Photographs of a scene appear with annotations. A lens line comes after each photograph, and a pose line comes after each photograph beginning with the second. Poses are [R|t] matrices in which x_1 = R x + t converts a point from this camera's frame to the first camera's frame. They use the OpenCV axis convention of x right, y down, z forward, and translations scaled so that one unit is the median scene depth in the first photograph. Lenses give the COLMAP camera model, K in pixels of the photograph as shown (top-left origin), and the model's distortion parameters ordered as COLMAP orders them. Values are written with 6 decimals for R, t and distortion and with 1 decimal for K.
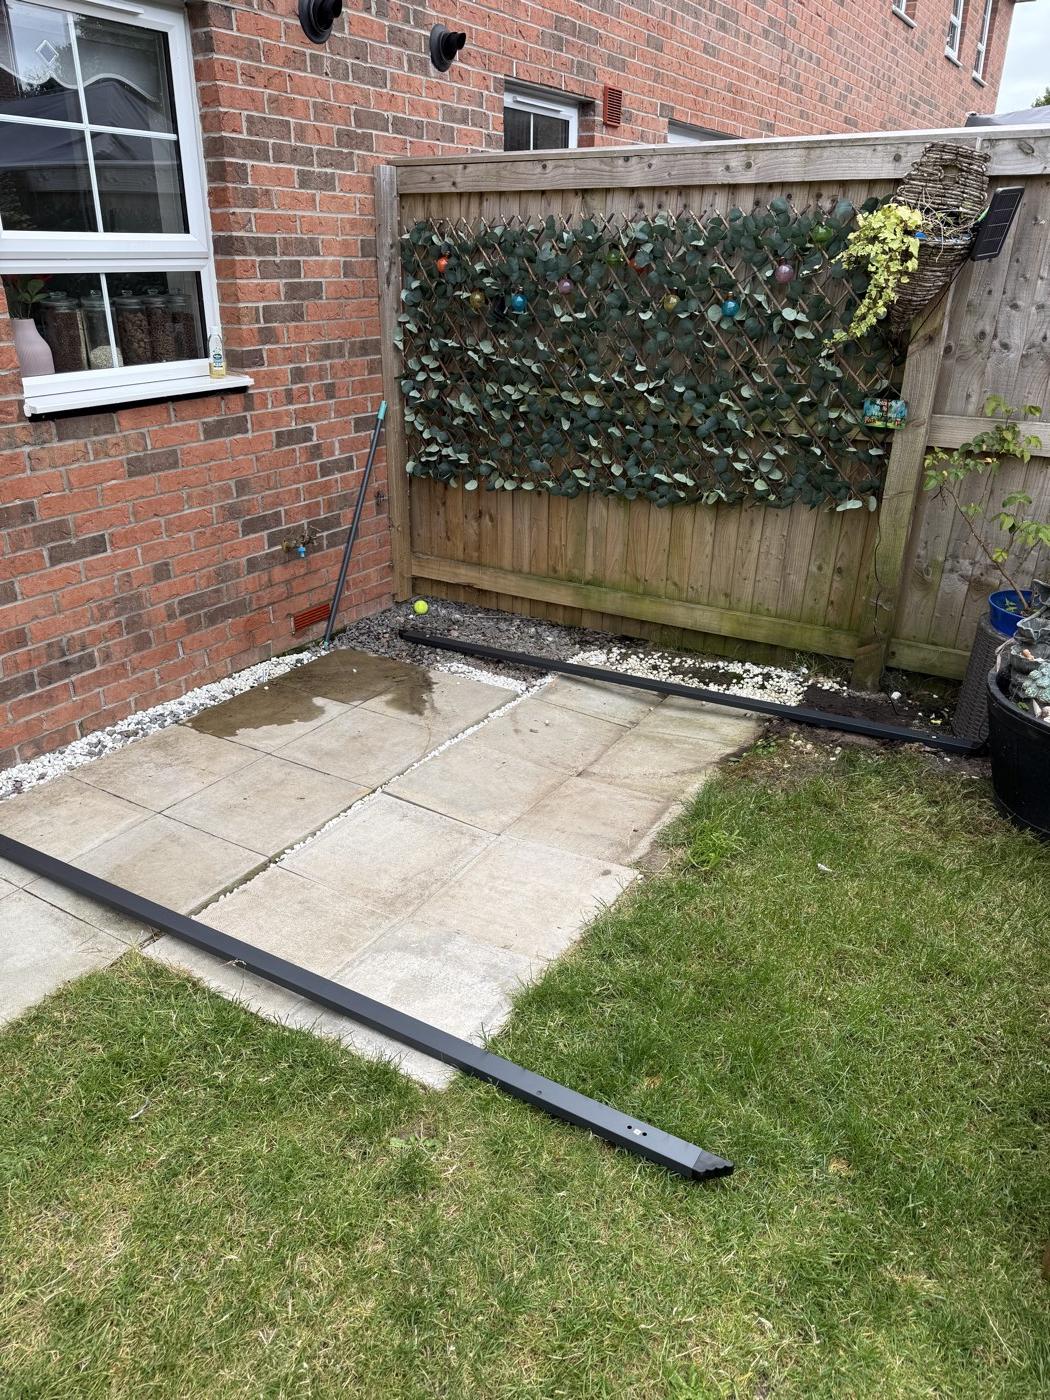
lens RADIAL K [[960.3, 0, 522.4], [0, 960.3, 695.9], [0, 0, 1]] dist [0.153026, -0.287224]
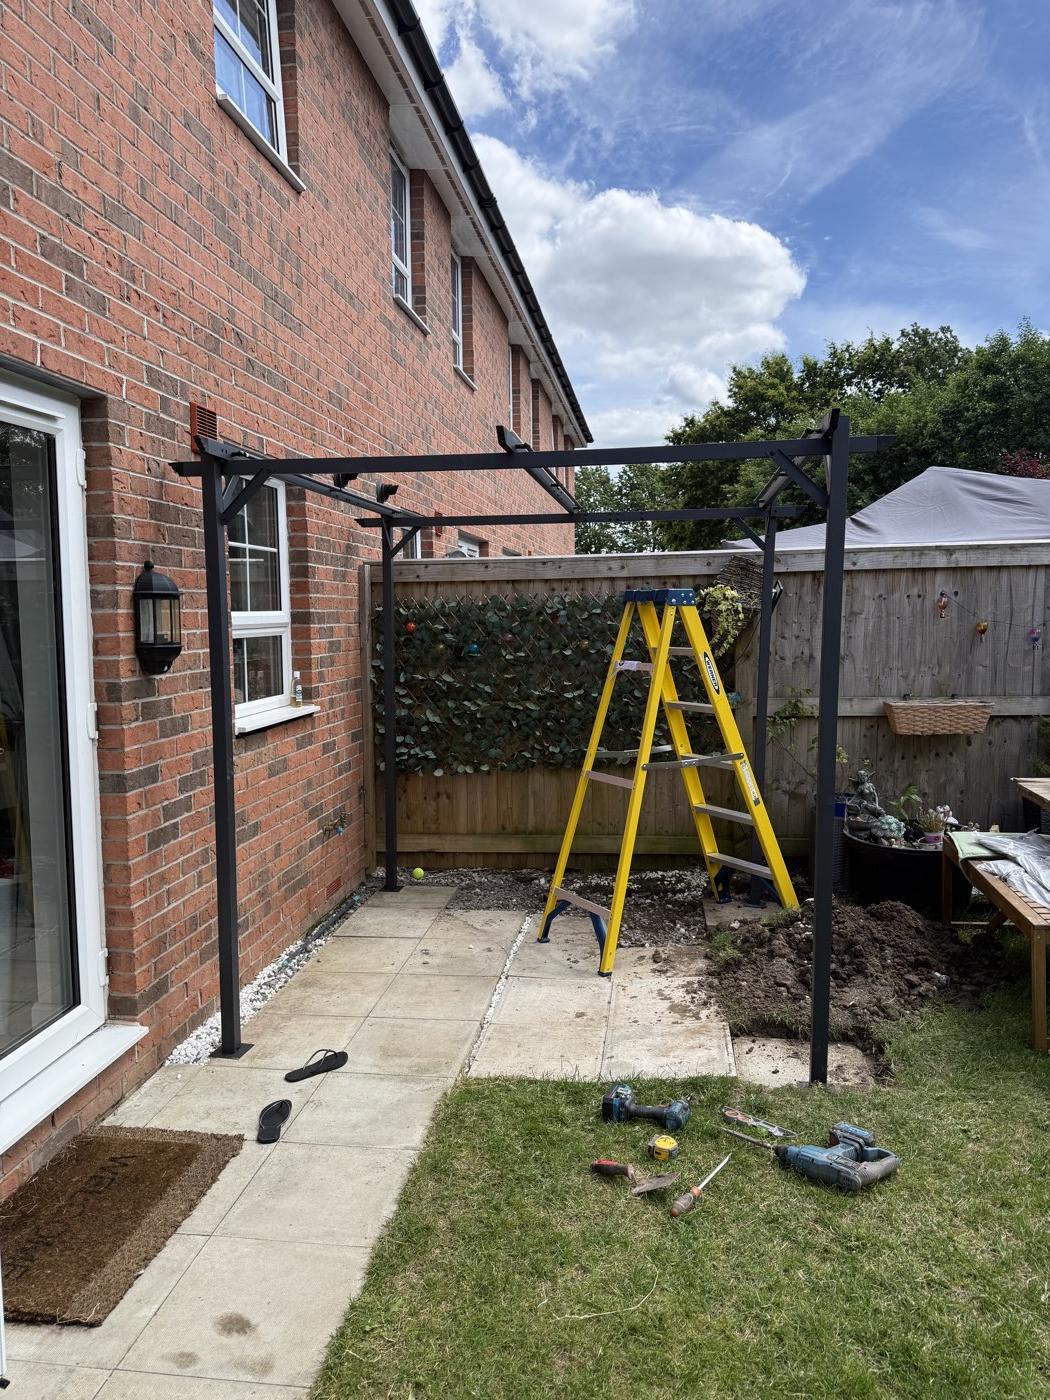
lens RADIAL K [[955.5, 0, 531.7], [0, 955.5, 693.4], [0, 0, 1]] dist [0.144194, -0.224636]
pose [[0.912775, -0.057581, 0.404383, -0.520343], [0.189436, 0.936780, -0.294206, 0.106974], [-0.361877, 0.345148, 0.865978, -0.269232]]
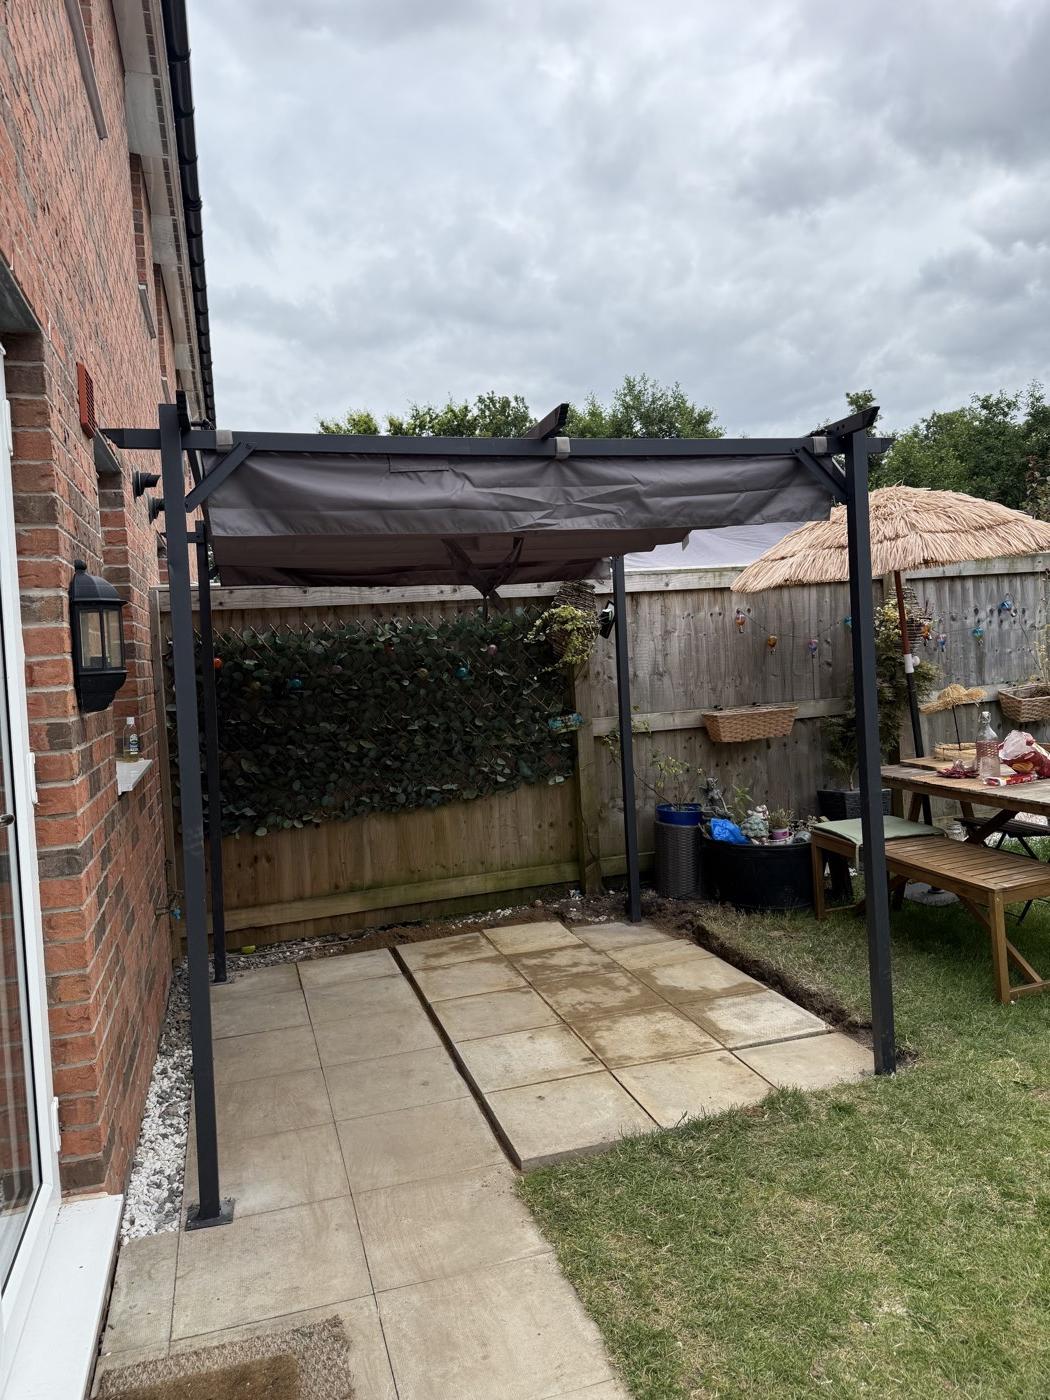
lens RADIAL K [[961.8, 0, 523.8], [0, 961.8, 694.5], [0, 0, 1]] dist [0.144849, -0.213696]
pose [[0.665082, -0.081160, 0.742347, -0.768811], [0.364768, 0.902724, -0.228108, 0.014125], [-0.651622, 0.422495, 0.629990, -0.001951]]
